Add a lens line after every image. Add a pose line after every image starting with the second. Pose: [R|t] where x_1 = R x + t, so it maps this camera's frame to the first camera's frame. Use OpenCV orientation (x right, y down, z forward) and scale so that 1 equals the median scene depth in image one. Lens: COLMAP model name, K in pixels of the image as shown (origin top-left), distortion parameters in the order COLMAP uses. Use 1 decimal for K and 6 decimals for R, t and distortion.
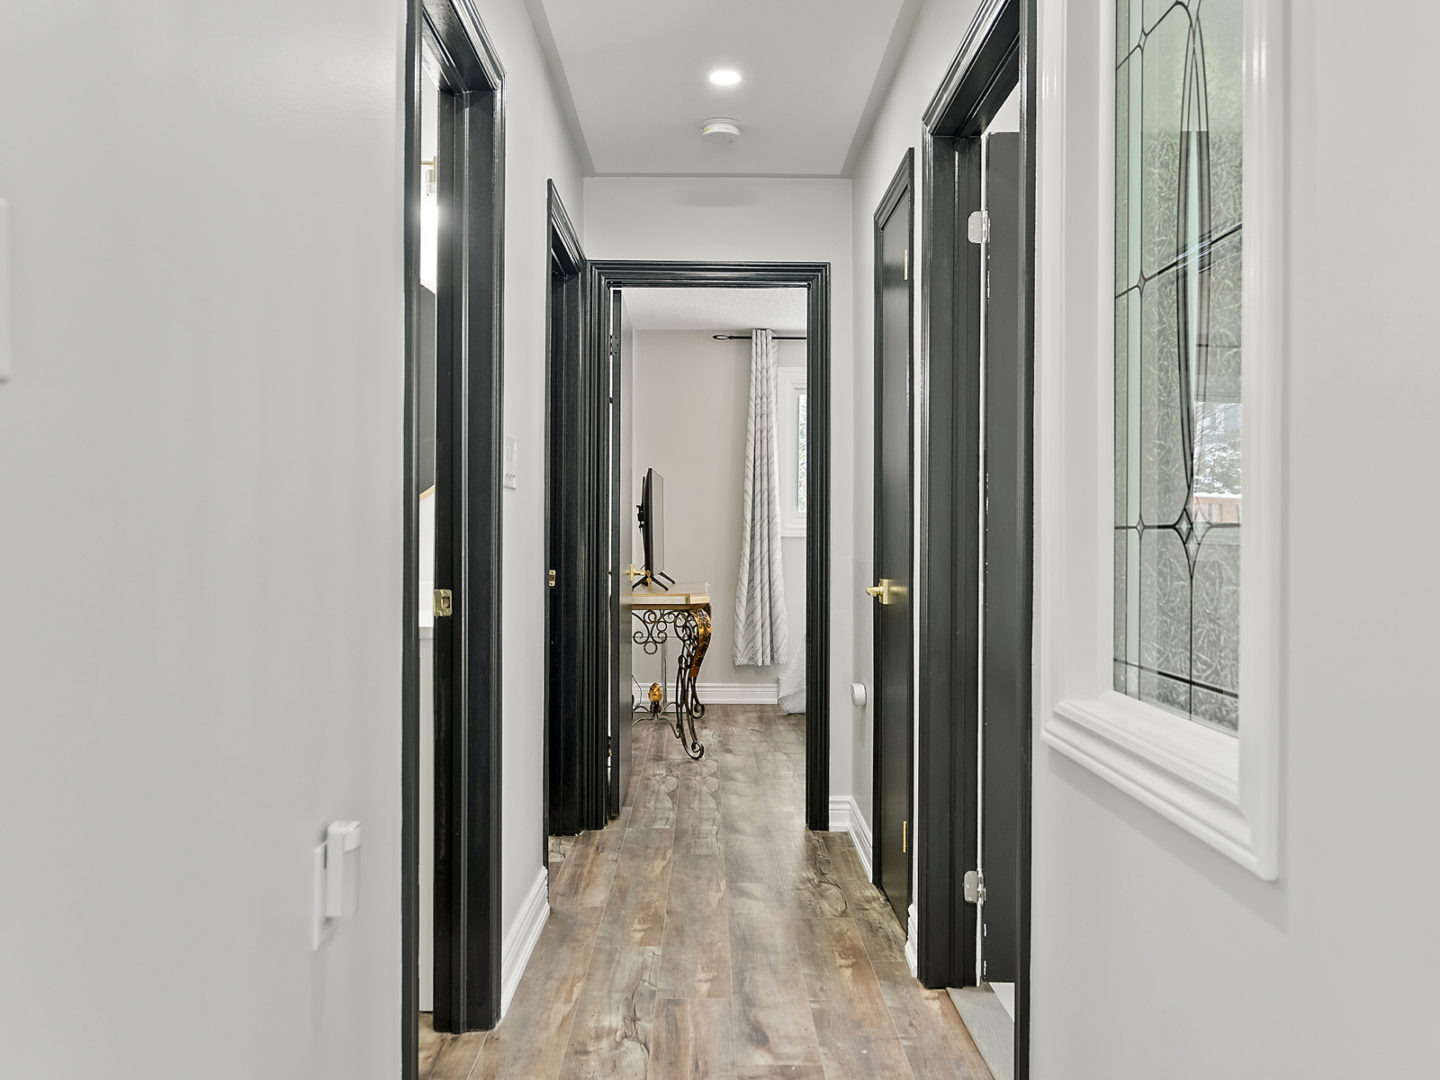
lens RADIAL K [[742.7, 0, 720.0], [0, 742.7, 540.0], [0, 0, 1]] dist [-0.002476, -0.000587]
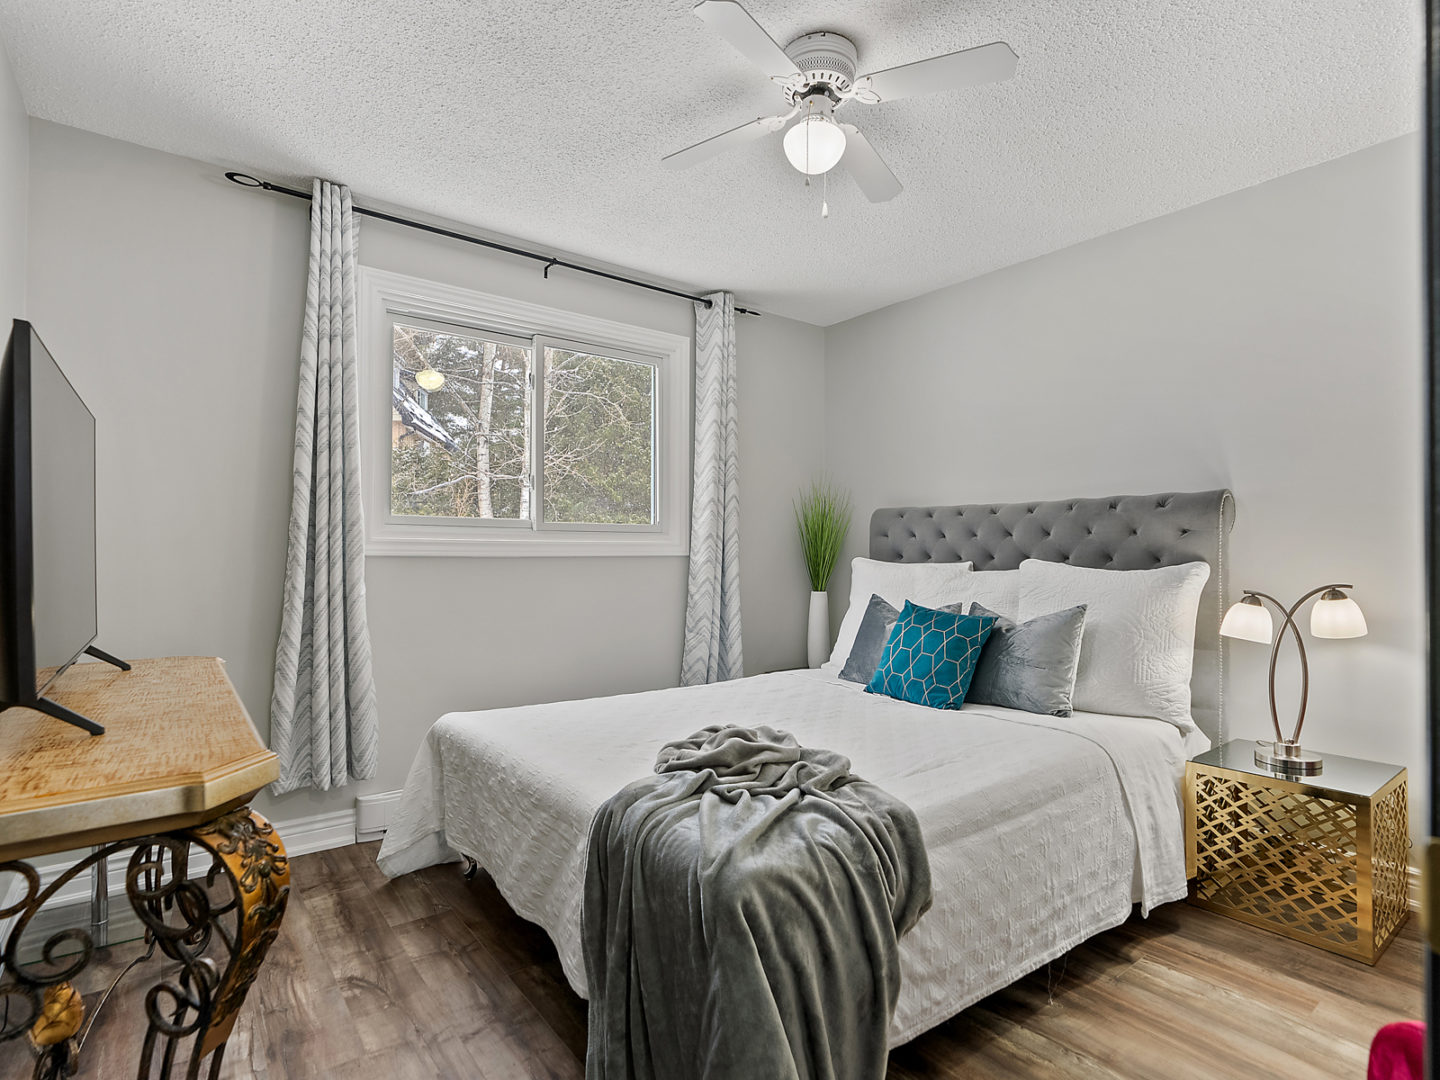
lens RADIAL K [[728.6, 0, 718.7], [0, 728.6, 562.1], [0, 0, 1]] dist [-0.005946, -0.000710]
pose [[0.814558, 0.004358, 0.580065, -0.022632], [-0.004085, 0.999990, -0.001776, -0.000016], [-0.580067, -0.000923, 0.814568, 0.388217]]
